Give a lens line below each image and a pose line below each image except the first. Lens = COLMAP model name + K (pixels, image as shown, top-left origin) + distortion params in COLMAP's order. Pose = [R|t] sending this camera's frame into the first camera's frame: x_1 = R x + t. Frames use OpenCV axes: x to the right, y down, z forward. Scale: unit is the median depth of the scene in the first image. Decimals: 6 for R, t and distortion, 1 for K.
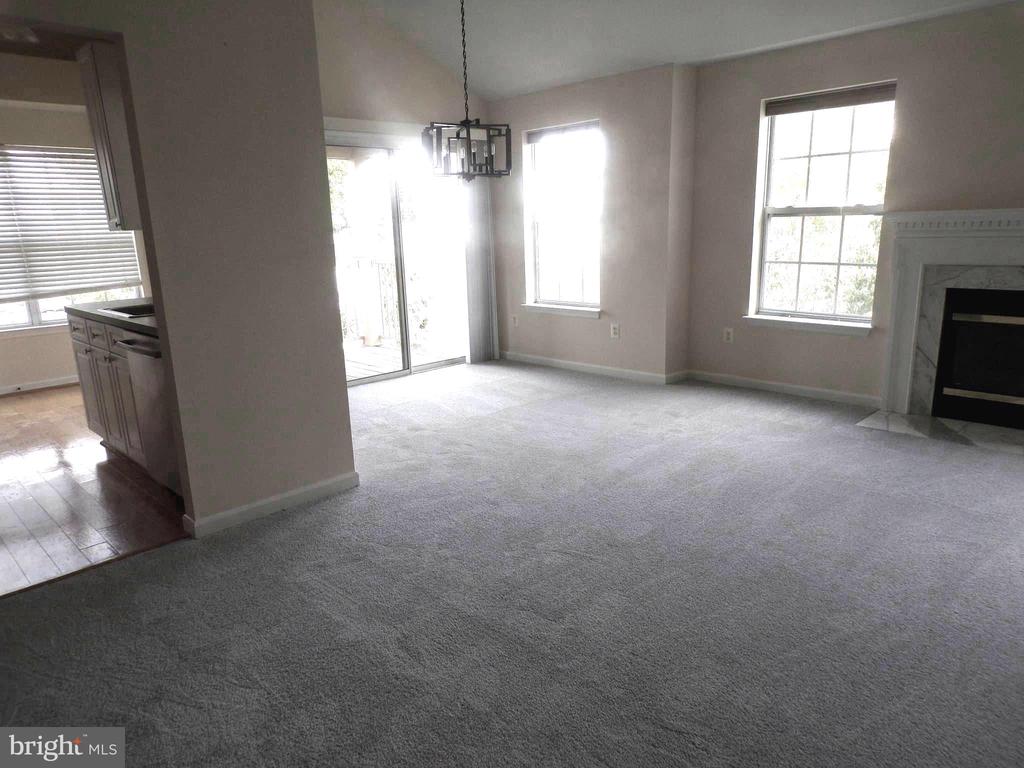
lens RADIAL K [[690.5, 0, 511.8], [0, 690.5, 392.1], [0, 0, 1]] dist [0.002289, 0.002910]
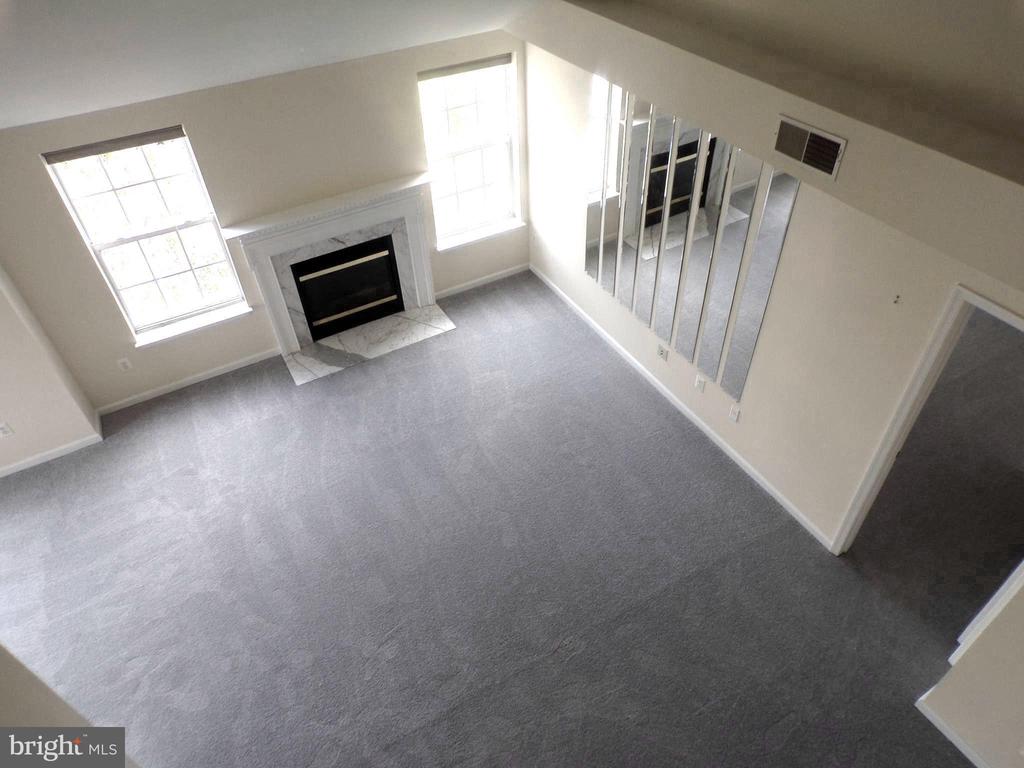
lens RADIAL K [[690.5, 0, 511.8], [0, 690.5, 392.1], [0, 0, 1]] dist [0.002289, 0.002910]
pose [[0.273004, -0.651491, 0.707834, -0.356522], [0.269789, 0.758107, 0.593707, -0.638205], [-0.923408, 0.028881, 0.382731, 0.097230]]
